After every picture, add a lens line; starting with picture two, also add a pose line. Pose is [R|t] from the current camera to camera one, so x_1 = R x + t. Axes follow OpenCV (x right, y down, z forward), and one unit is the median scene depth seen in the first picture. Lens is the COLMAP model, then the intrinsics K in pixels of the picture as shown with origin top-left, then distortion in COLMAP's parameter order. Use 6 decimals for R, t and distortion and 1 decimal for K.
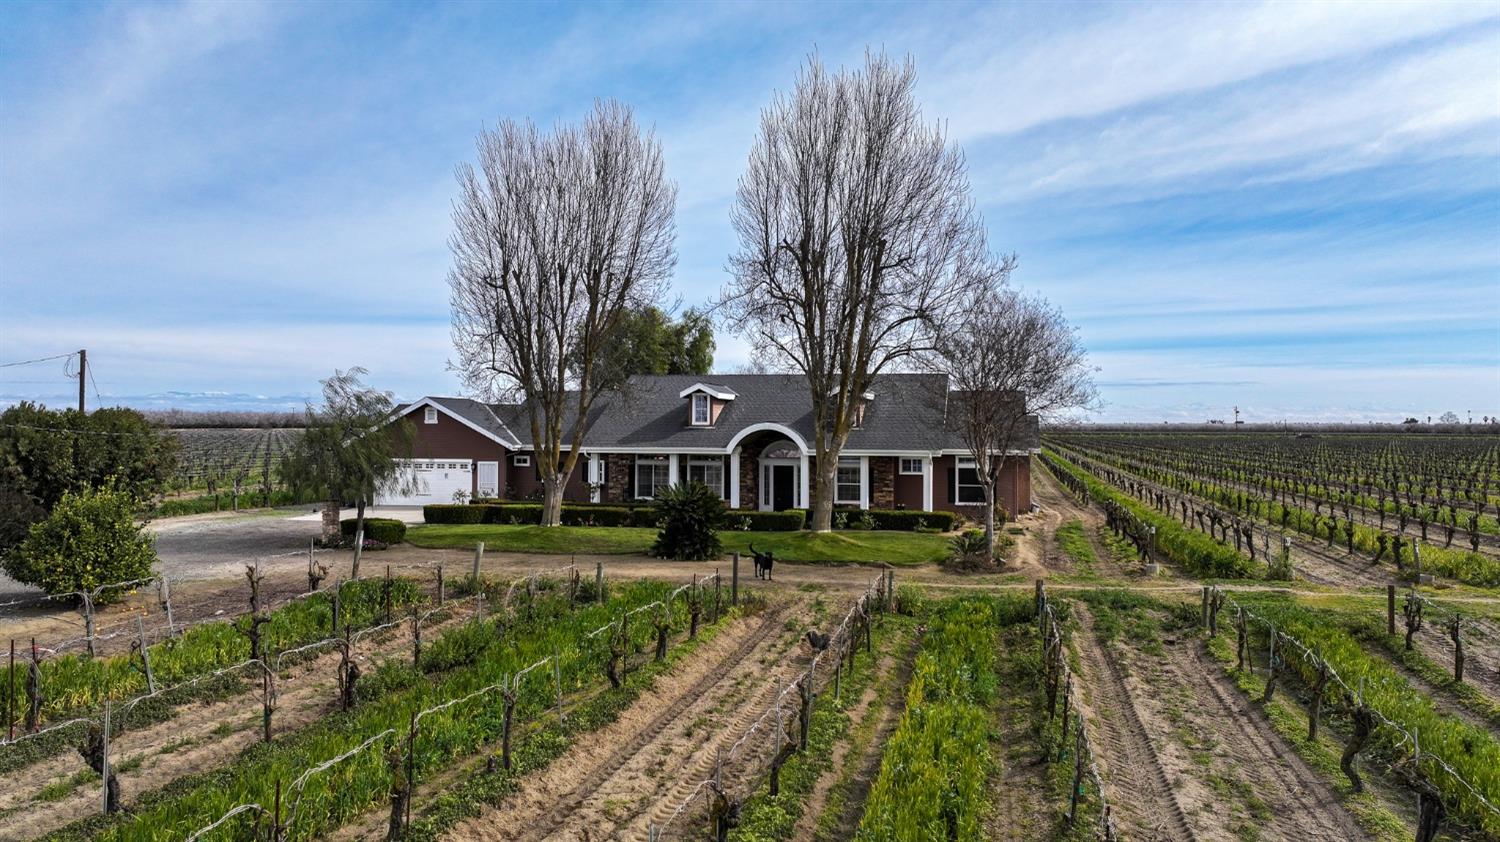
lens RADIAL K [[1042.5, 0, 750.0], [0, 1042.5, 421.0], [0, 0, 1]] dist [0.000332, 0.001725]
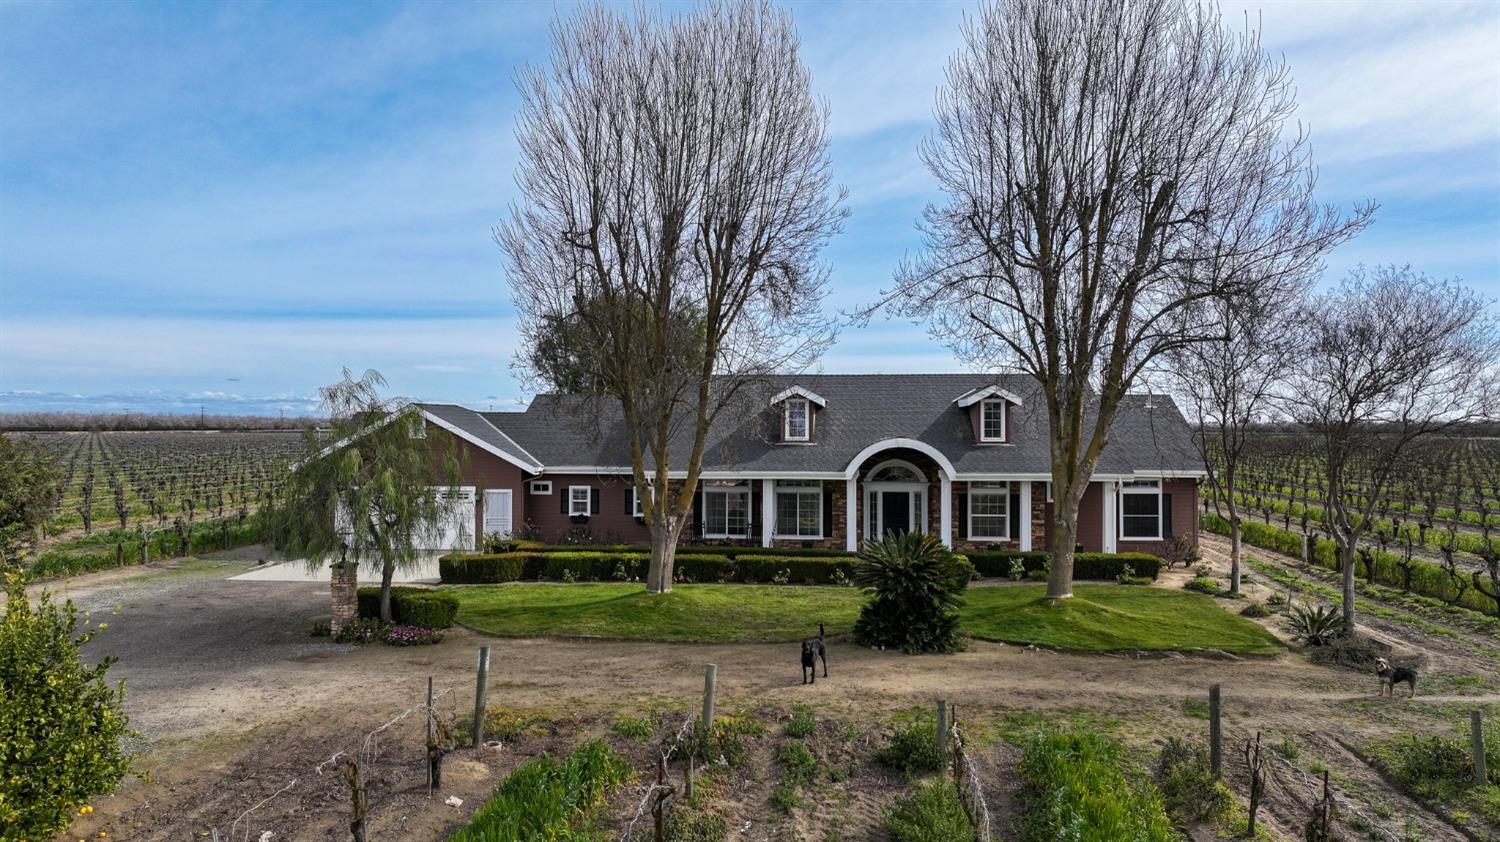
lens RADIAL K [[1042.5, 0, 750.0], [0, 1042.5, 421.0], [0, 0, 1]] dist [0.000332, 0.001725]
pose [[0.991159, -0.002100, 0.132661, -0.185888], [0.002071, 0.999998, 0.000357, -0.011170], [-0.132661, -0.000079, 0.991161, 0.251949]]
